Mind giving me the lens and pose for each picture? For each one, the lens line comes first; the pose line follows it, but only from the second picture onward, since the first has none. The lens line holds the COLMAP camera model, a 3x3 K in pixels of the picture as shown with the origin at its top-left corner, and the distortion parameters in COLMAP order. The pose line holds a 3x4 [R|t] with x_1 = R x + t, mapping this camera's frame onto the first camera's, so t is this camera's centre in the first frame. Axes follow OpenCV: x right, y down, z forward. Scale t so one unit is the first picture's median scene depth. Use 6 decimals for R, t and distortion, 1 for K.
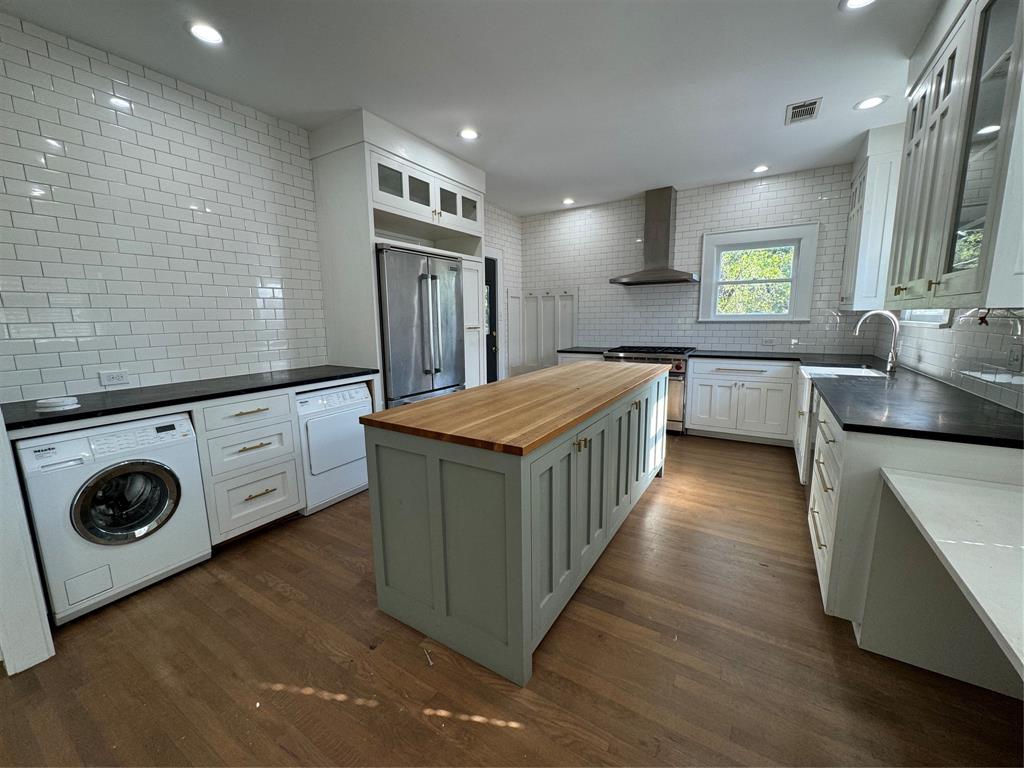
lens RADIAL K [[409.4, 0, 510.1], [0, 409.4, 380.8], [0, 0, 1]] dist [0.003573, -0.000192]
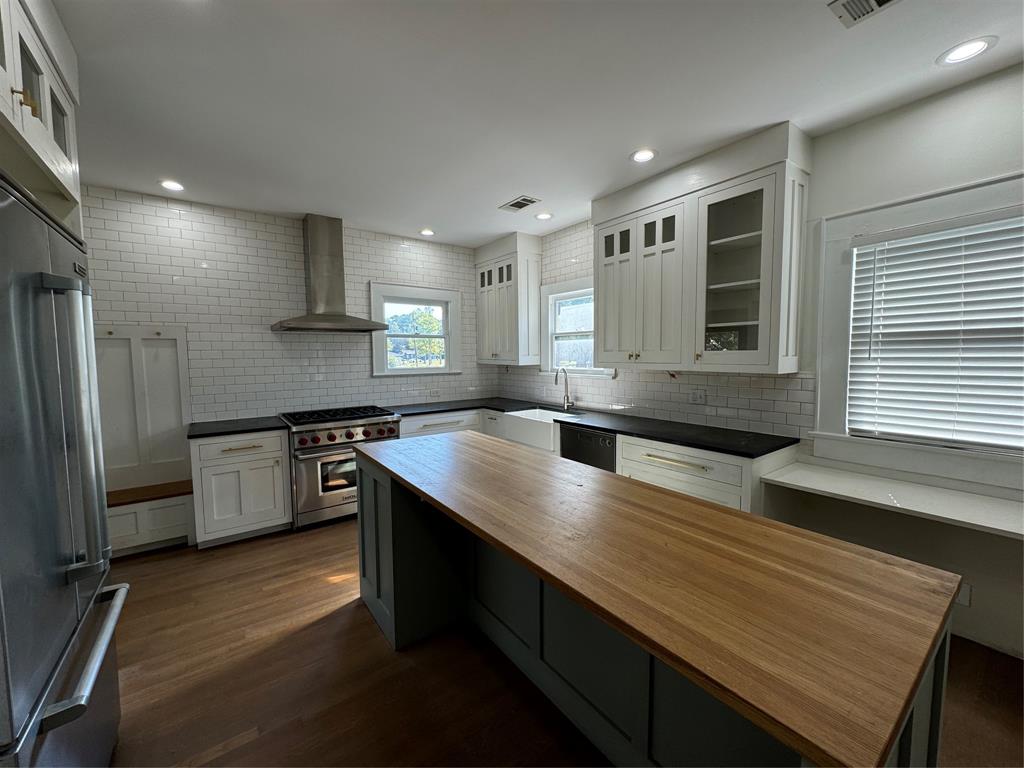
lens RADIAL K [[409.4, 0, 506.6], [0, 409.4, 384.6], [0, 0, 1]] dist [0.003573, -0.000192]
pose [[0.369868, -0.061650, 0.927036, -0.303910], [0.148347, 0.988913, 0.006578, -0.100791], [-0.917164, 0.135091, 0.374913, 0.451226]]
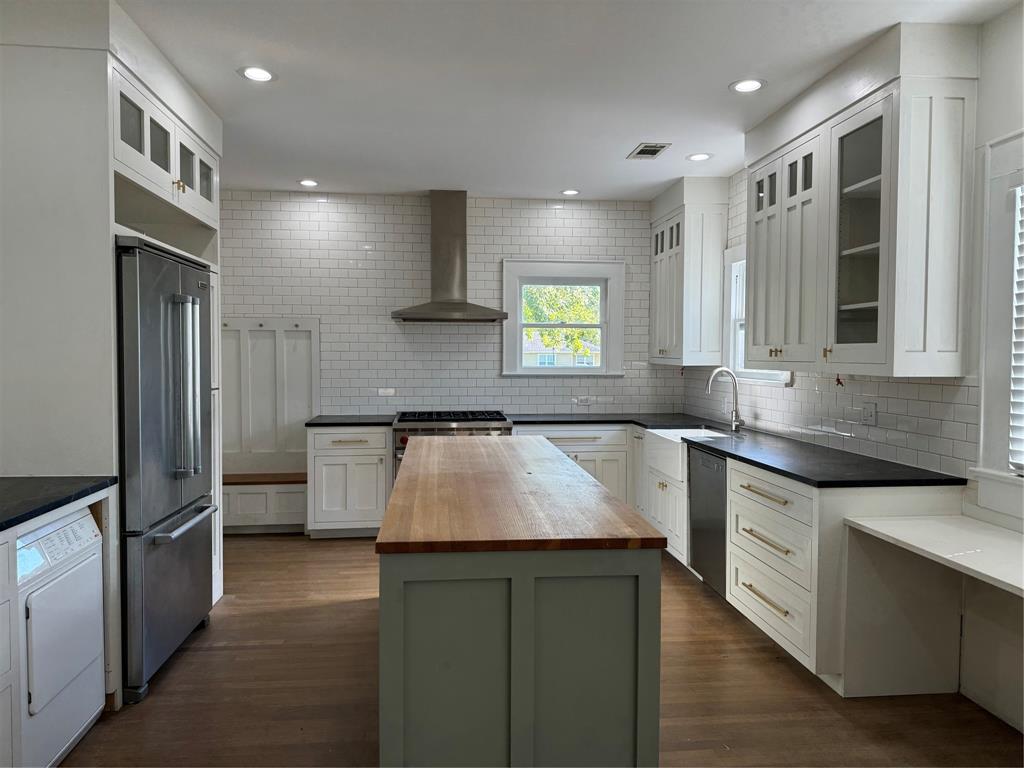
lens RADIAL K [[726.0, 0, 503.5], [0, 726.0, 389.3], [0, 0, 1]] dist [0.080887, -0.043712]
pose [[0.791737, -0.014652, 0.610686, -0.374101], [0.081614, 0.993287, -0.081978, -0.015565], [-0.605386, 0.114745, 0.787618, -0.018556]]
